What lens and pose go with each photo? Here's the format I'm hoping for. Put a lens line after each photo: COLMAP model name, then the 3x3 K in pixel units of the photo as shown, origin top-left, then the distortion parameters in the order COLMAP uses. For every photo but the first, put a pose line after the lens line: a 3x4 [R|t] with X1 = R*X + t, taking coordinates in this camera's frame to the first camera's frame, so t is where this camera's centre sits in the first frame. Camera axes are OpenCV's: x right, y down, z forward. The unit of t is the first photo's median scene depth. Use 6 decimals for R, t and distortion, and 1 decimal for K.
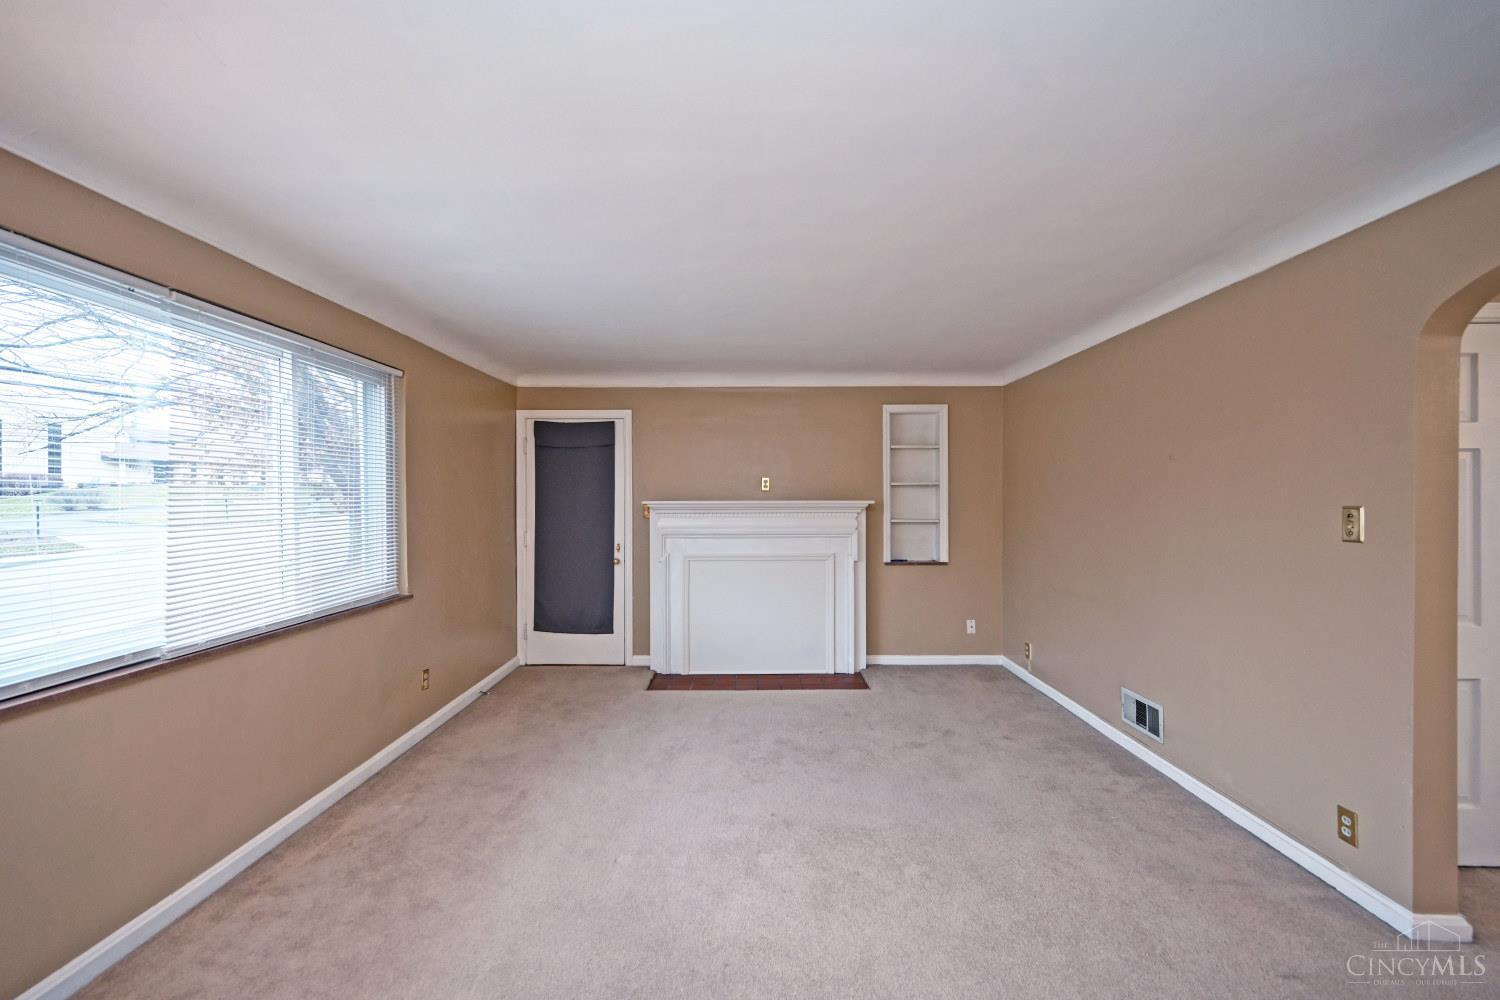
lens RADIAL K [[604.1, 0, 750.0], [0, 604.1, 500.0], [0, 0, 1]] dist [0.000294, -0.000069]
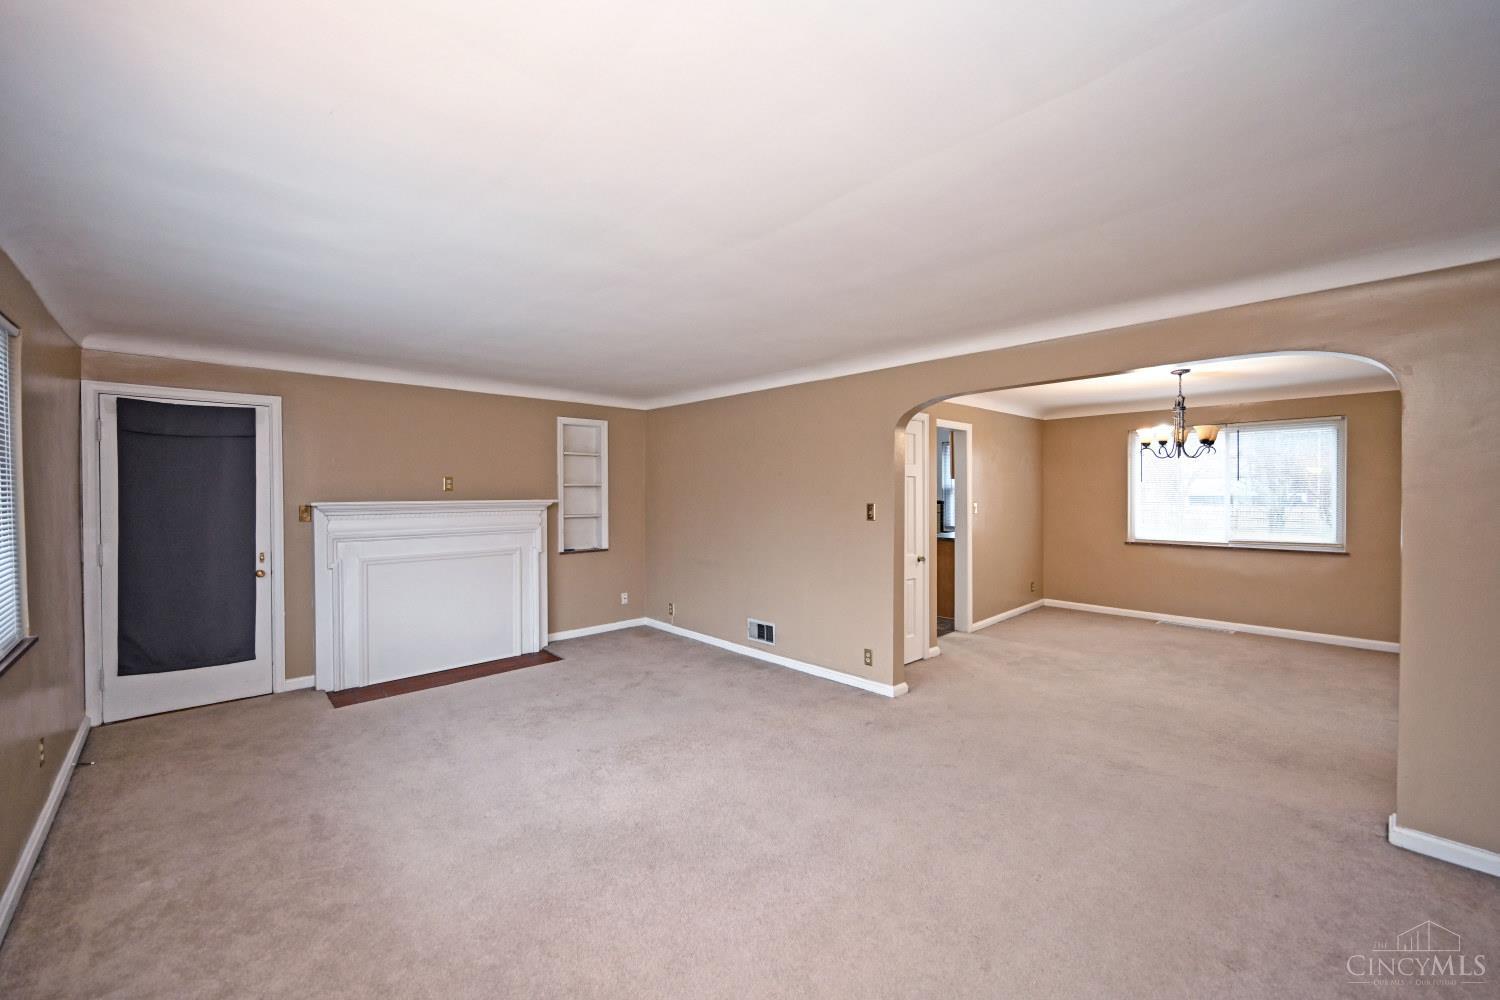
lens RADIAL K [[592.1, 0, 753.4], [0, 592.1, 499.0], [0, 0, 1]] dist [0.000993, 0.000197]
pose [[0.721585, -0.008435, 0.692274, -0.312078], [0.001145, 0.999939, 0.010991, -0.012239], [-0.692325, -0.007138, 0.721551, -0.084885]]
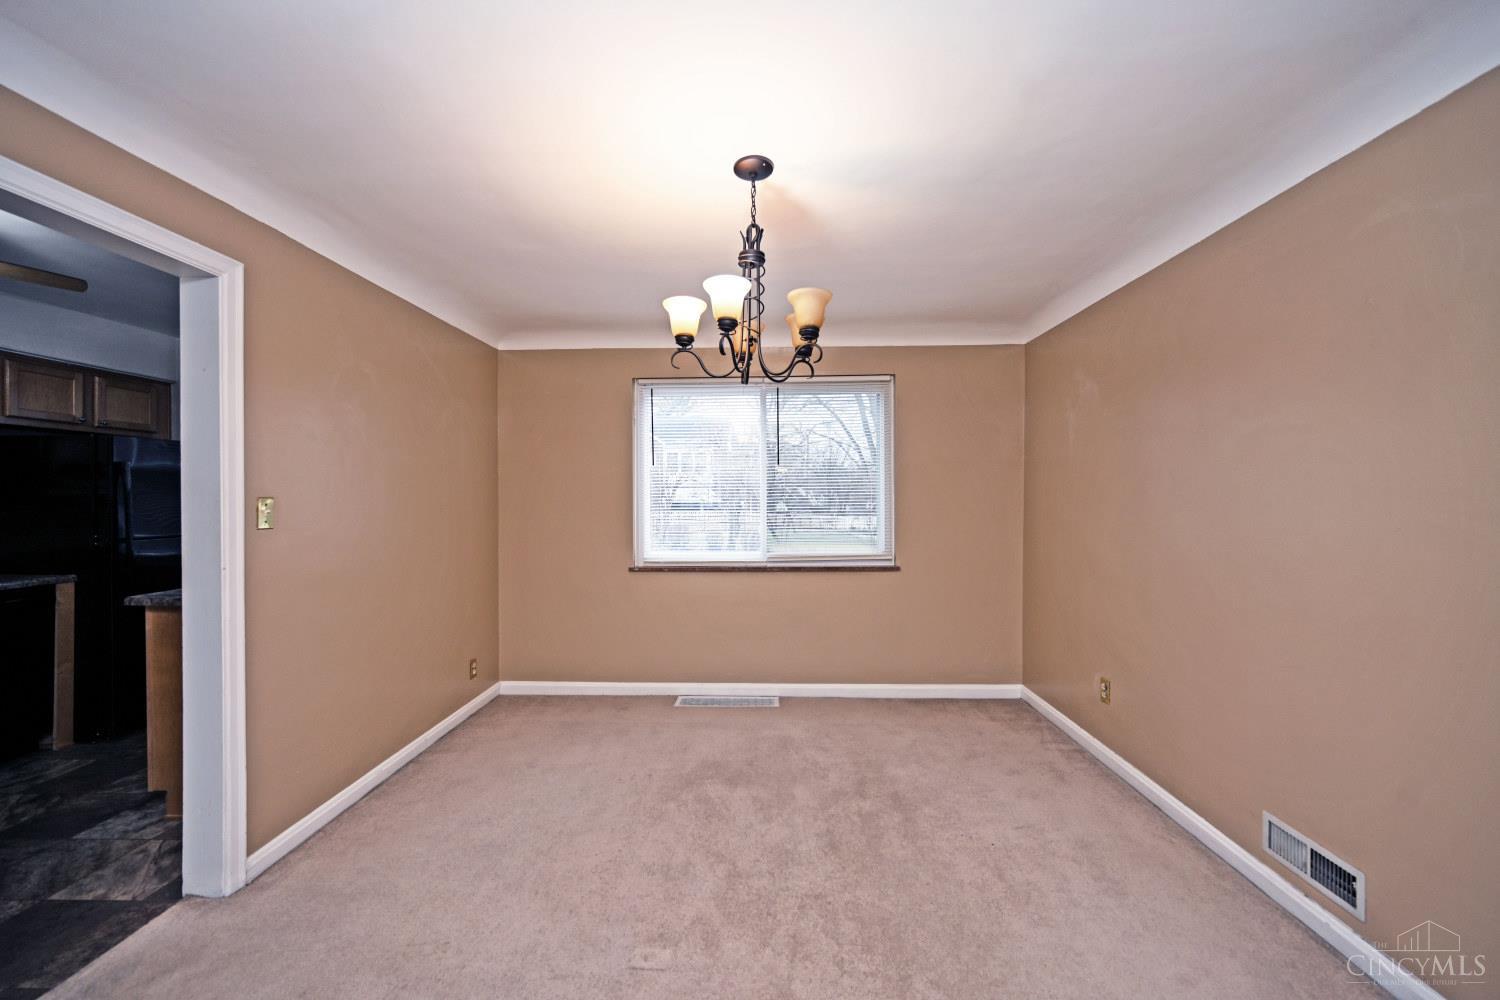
lens RADIAL K [[584.5, 0, 751.9], [0, 584.5, 498.0], [0, 0, 1]] dist [-0.001846, -0.000196]
pose [[0.026749, 0.005972, 0.999624, 0.409390], [0.003397, 0.999976, -0.006065, 0.011650], [-0.999636, 0.003558, 0.026728, 0.106435]]
